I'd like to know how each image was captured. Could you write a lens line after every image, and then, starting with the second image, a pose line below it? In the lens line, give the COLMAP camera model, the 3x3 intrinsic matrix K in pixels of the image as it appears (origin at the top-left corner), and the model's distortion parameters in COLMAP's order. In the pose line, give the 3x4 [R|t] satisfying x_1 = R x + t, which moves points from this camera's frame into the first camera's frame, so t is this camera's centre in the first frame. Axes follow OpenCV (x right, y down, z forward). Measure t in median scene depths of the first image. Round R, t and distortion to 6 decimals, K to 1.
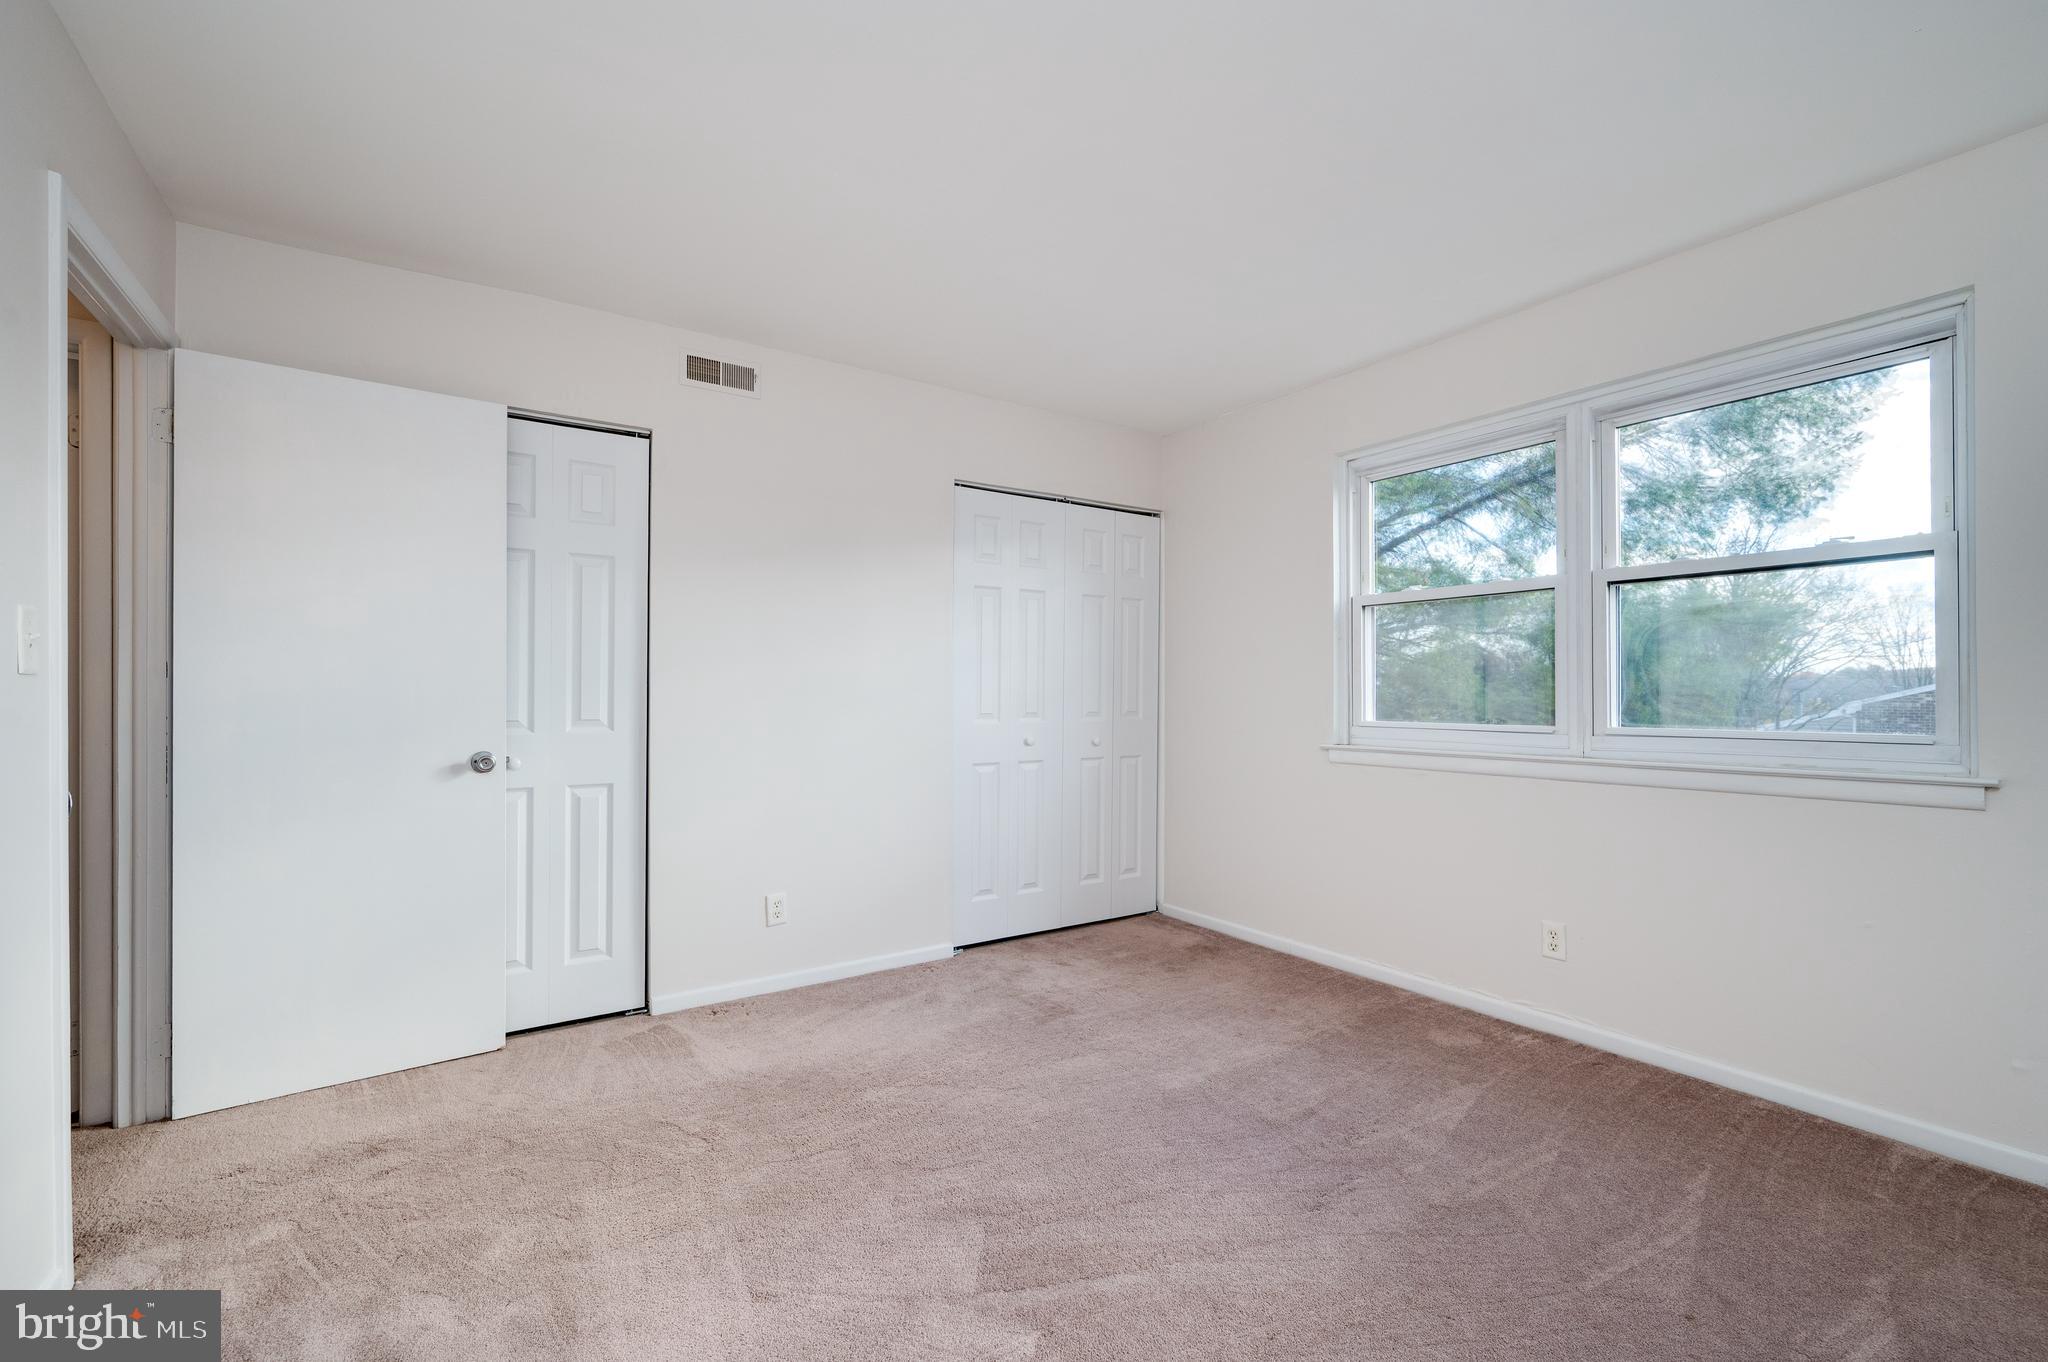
lens RADIAL K [[864.6, 0, 1032.5], [0, 864.6, 688.6], [0, 0, 1]] dist [0.002488, -0.000005]
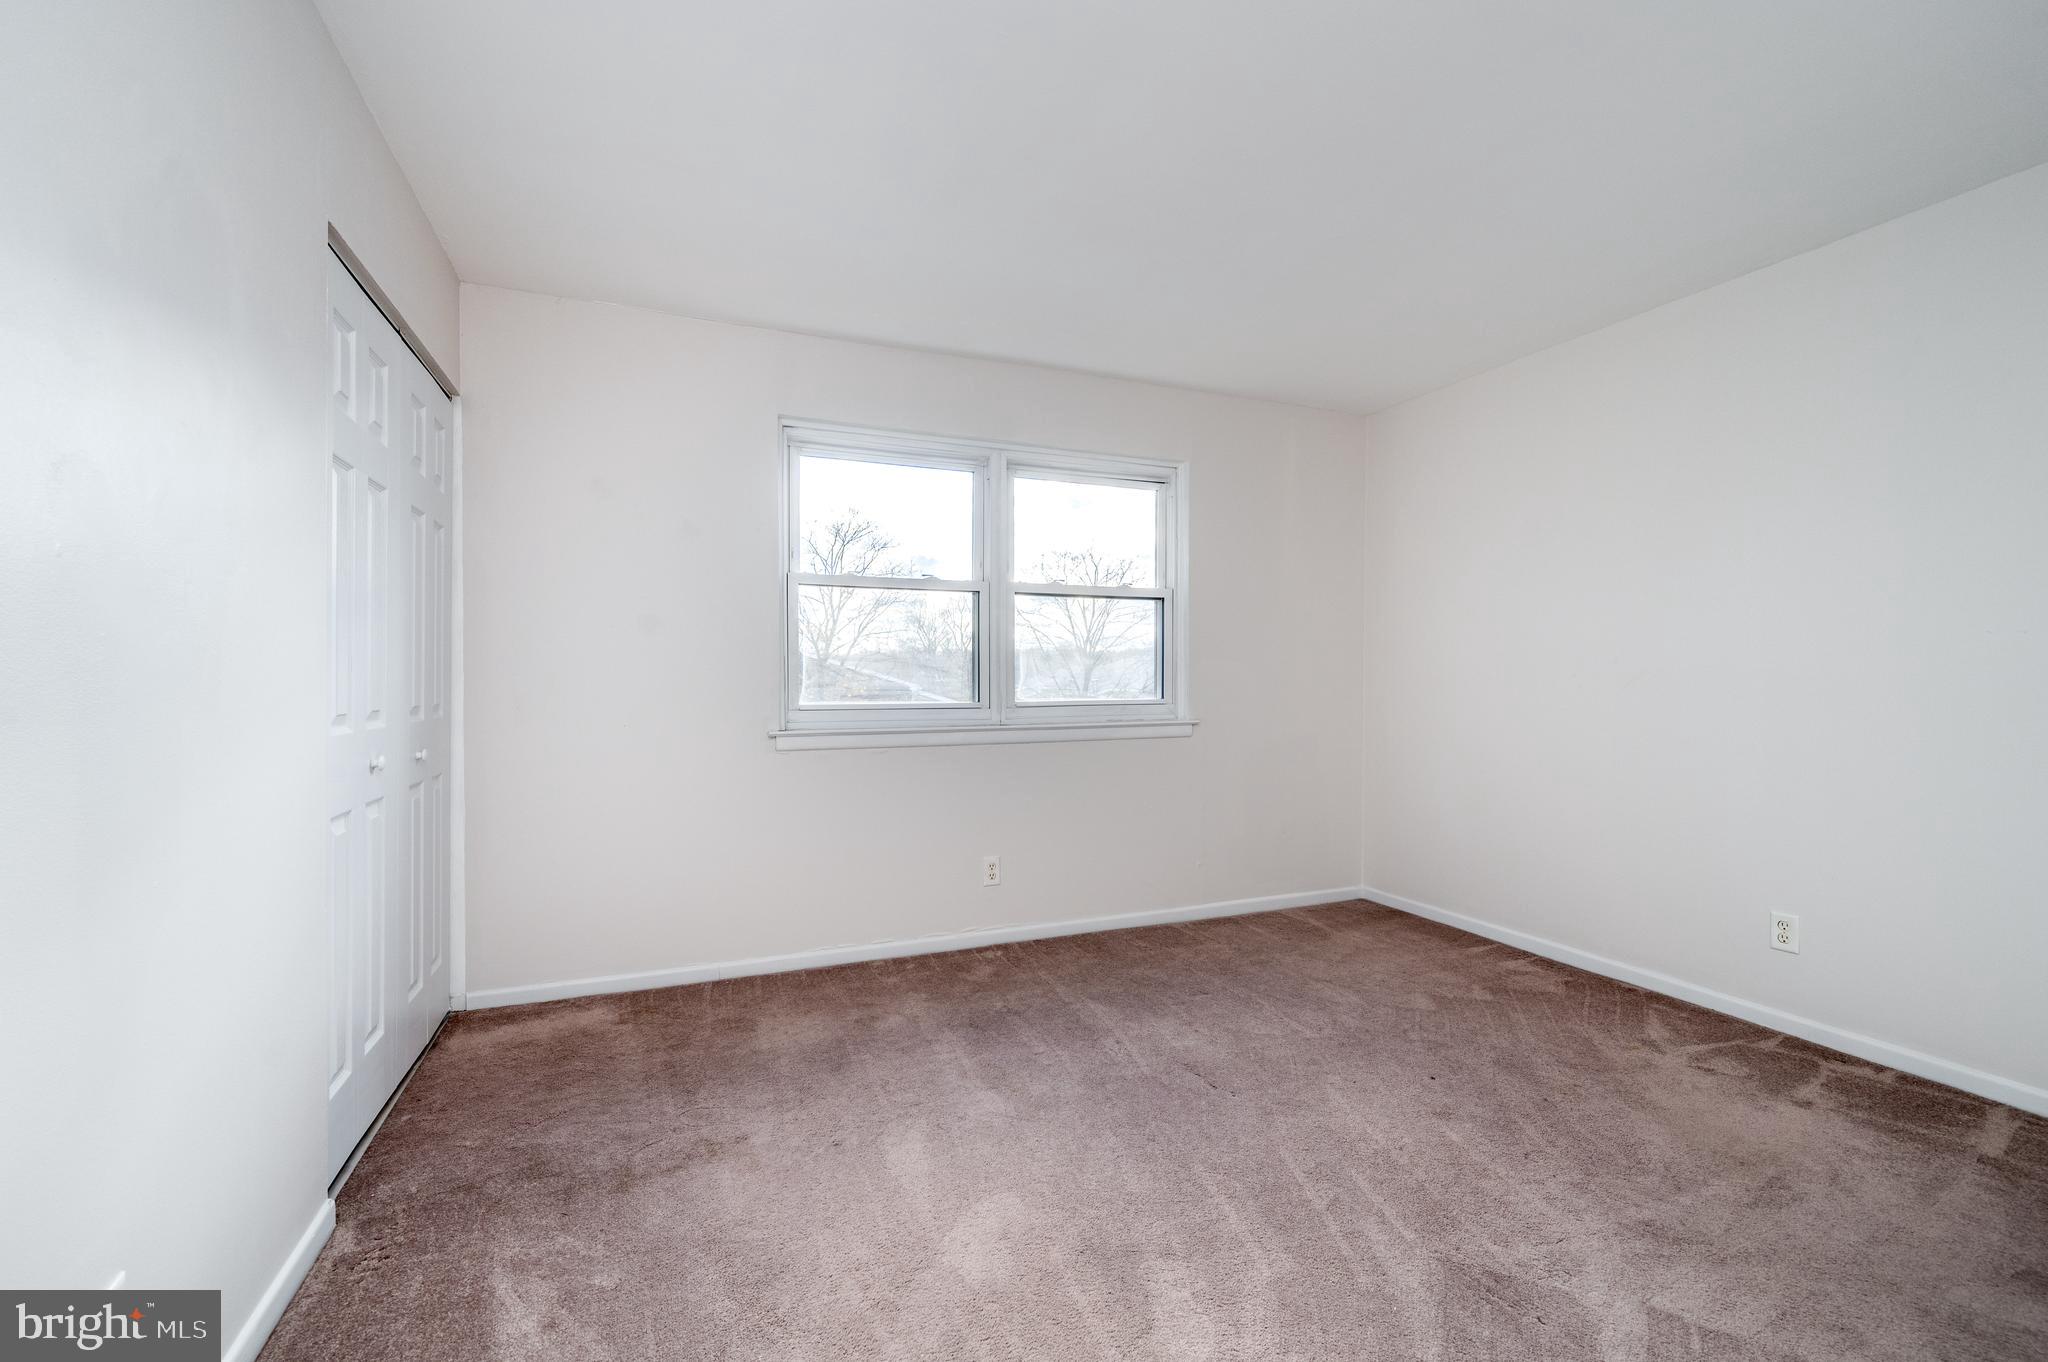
lens RADIAL K [[864.6, 0, 1032.5], [0, 864.6, 688.6], [0, 0, 1]] dist [0.002488, -0.000005]
pose [[0.206918, -0.012844, 0.978274, -0.495840], [-0.005755, 0.999881, 0.014345, 0.004553], [-0.978341, -0.008598, 0.206819, 0.546616]]
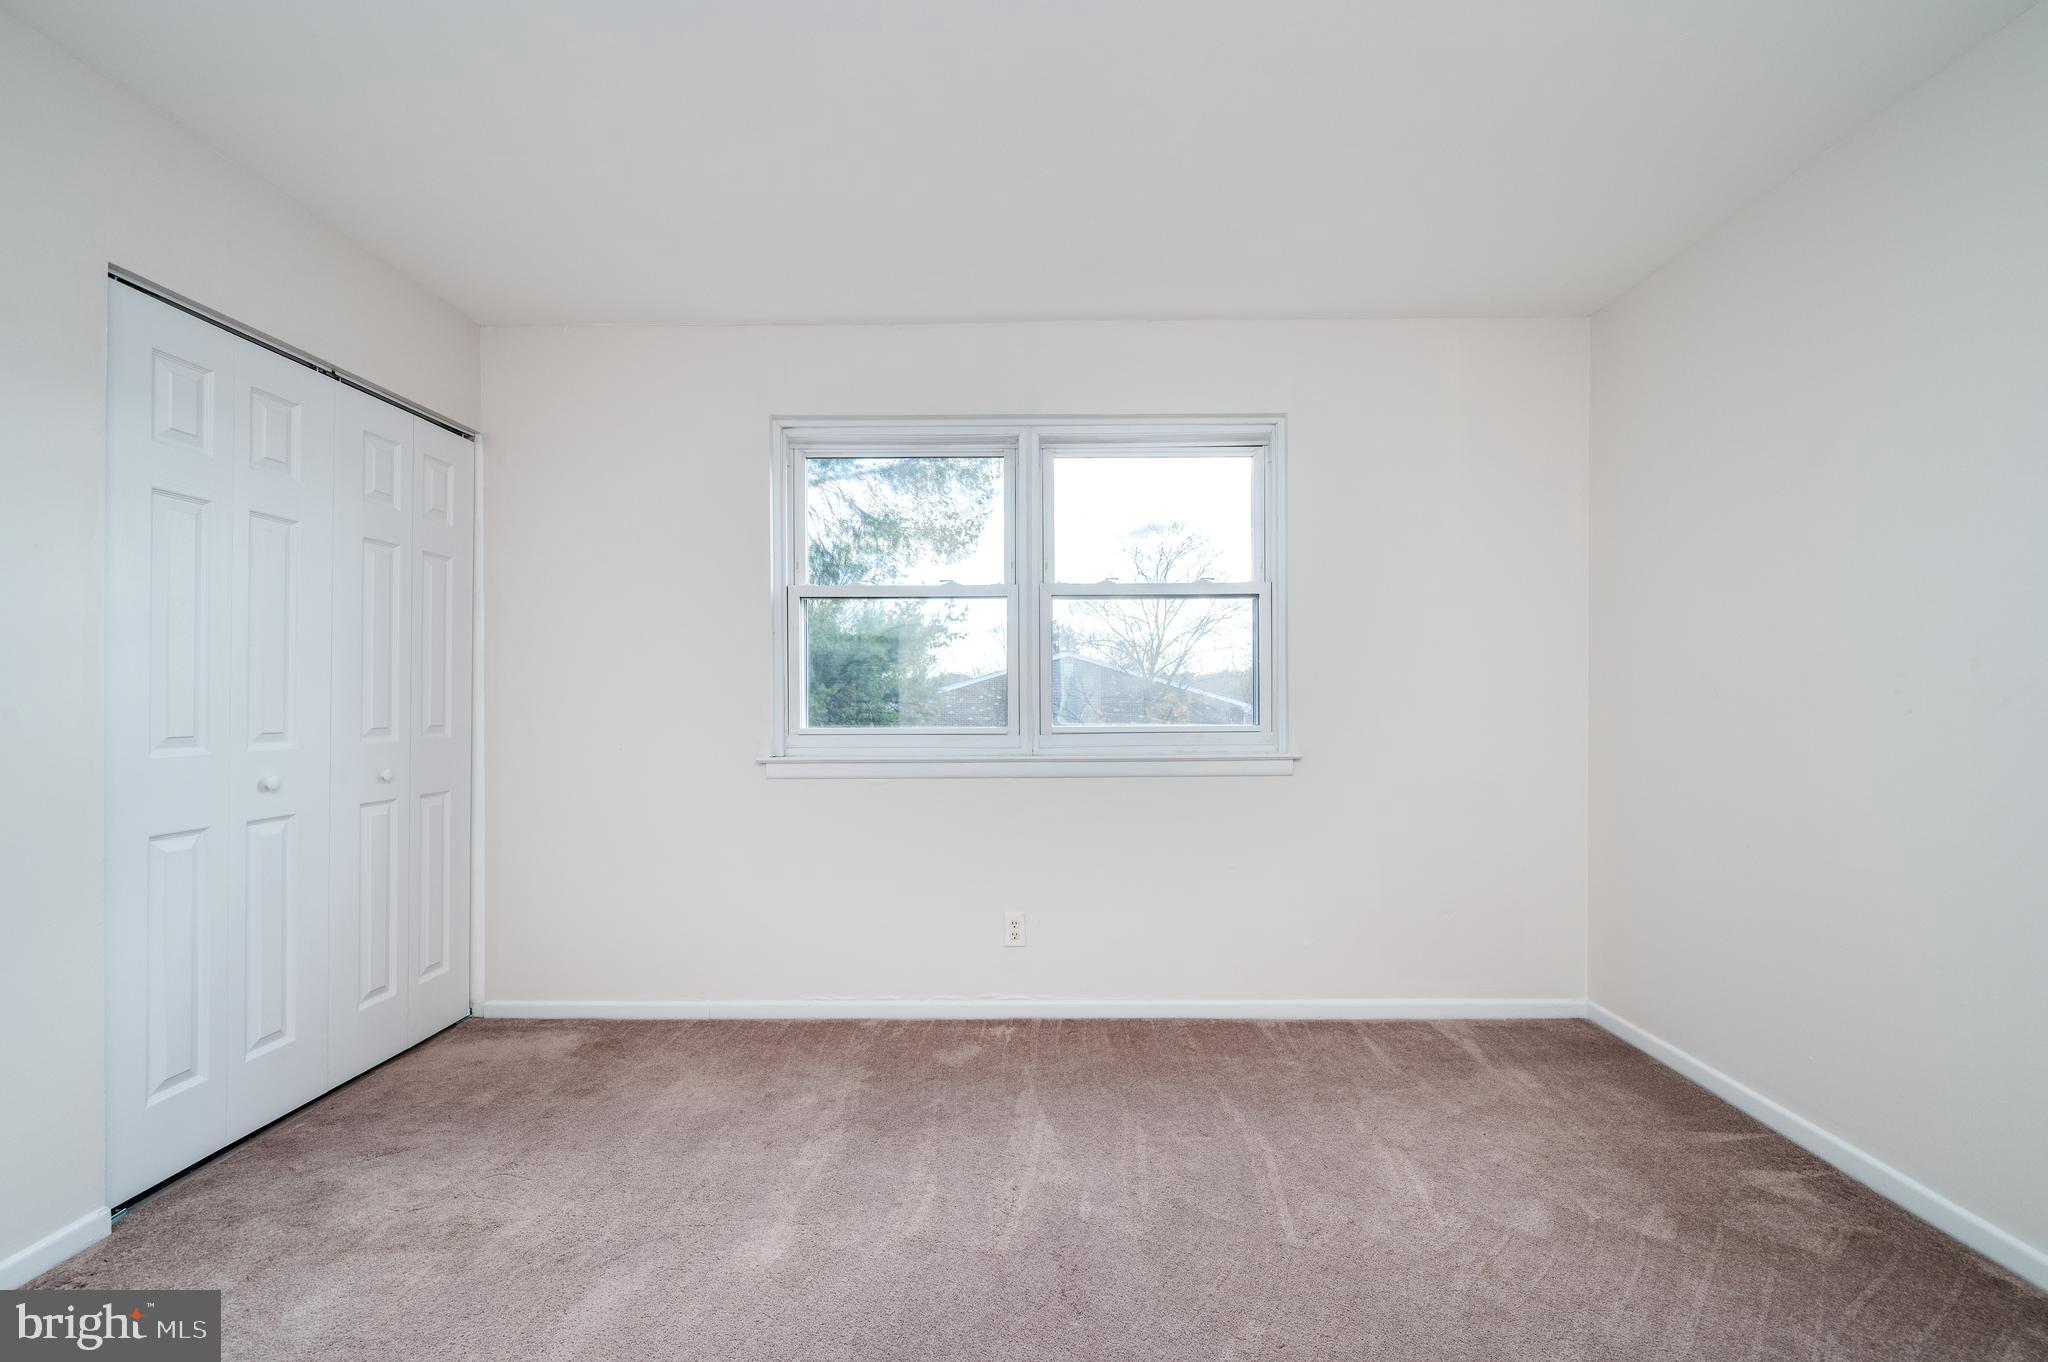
lens RADIAL K [[868.6, 0, 1039.5], [0, 868.6, 701.0], [0, 0, 1]] dist [-0.000236, -0.000130]
pose [[0.573202, -0.006361, 0.819389, -0.199607], [-0.000447, 0.999967, 0.008076, 0.002322], [-0.819414, -0.004996, 0.573181, 0.294324]]
